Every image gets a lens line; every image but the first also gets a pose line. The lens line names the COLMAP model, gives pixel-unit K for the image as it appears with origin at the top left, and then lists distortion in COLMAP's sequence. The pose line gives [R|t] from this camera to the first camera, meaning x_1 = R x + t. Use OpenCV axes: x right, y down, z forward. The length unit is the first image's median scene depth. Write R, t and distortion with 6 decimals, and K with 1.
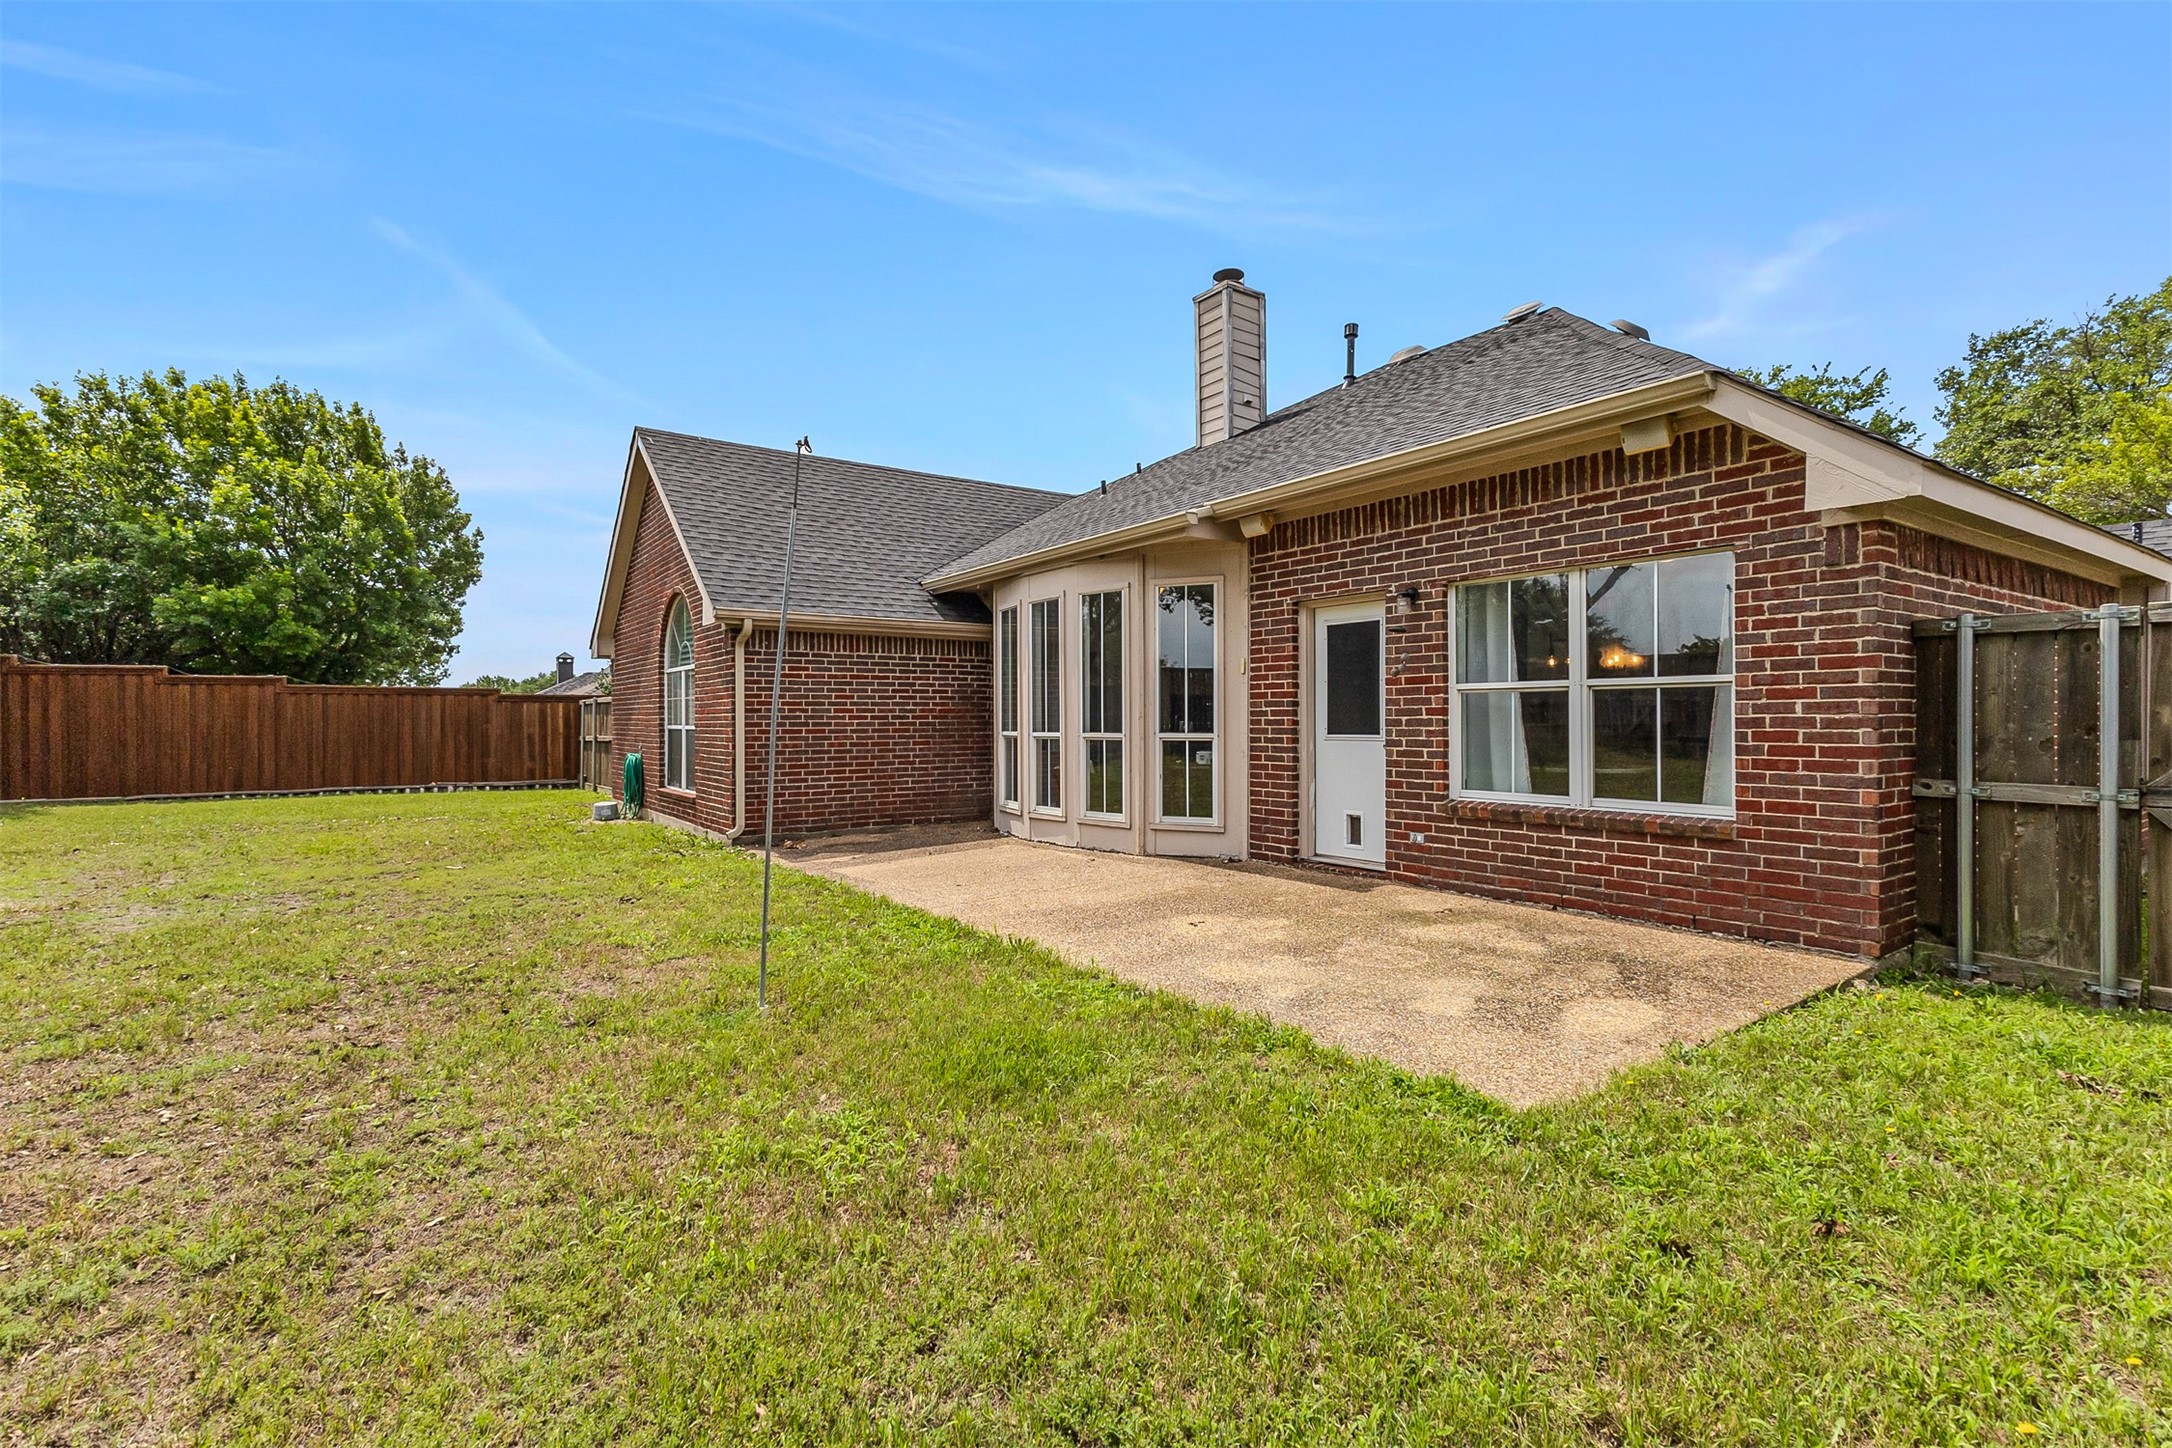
lens RADIAL K [[1019.1, 0, 1087.7], [0, 1019.1, 736.8], [0, 0, 1]] dist [0.006645, 0.000611]
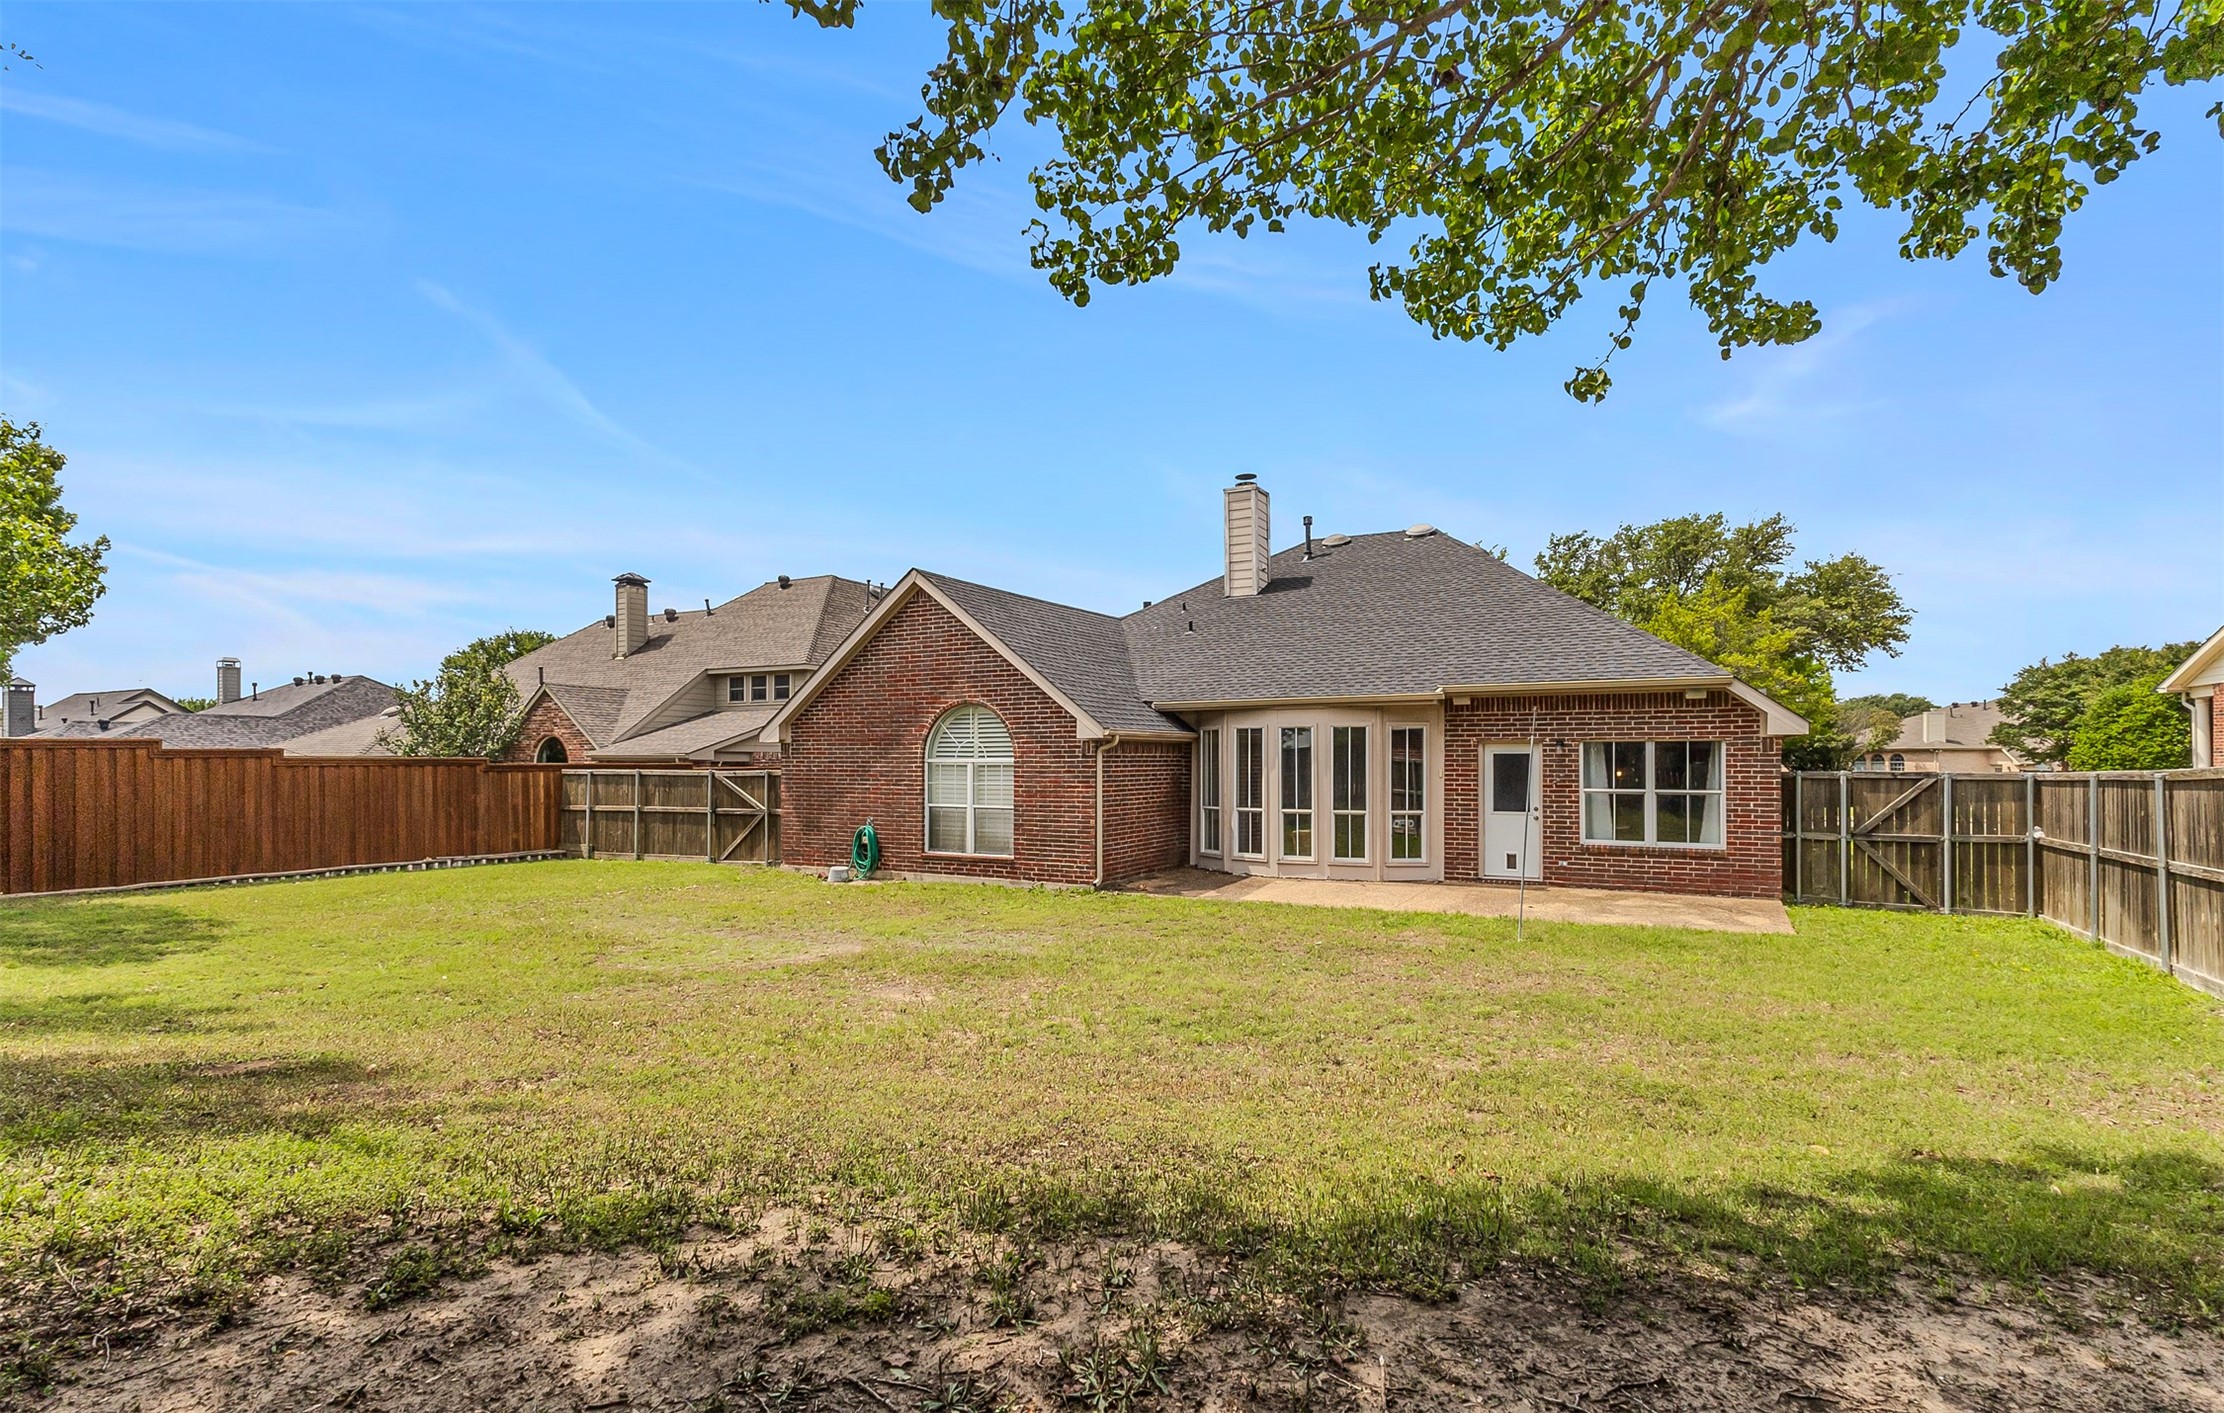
lens RADIAL K [[1093.4, 0, 1112.1], [0, 1093.4, 771.5], [0, 0, 1]] dist [0.003521, 0.000185]
pose [[0.892446, -0.002512, 0.451148, -1.126738], [0.004371, 0.999986, -0.003077, -0.062975], [-0.451134, 0.004718, 0.892444, -0.420941]]
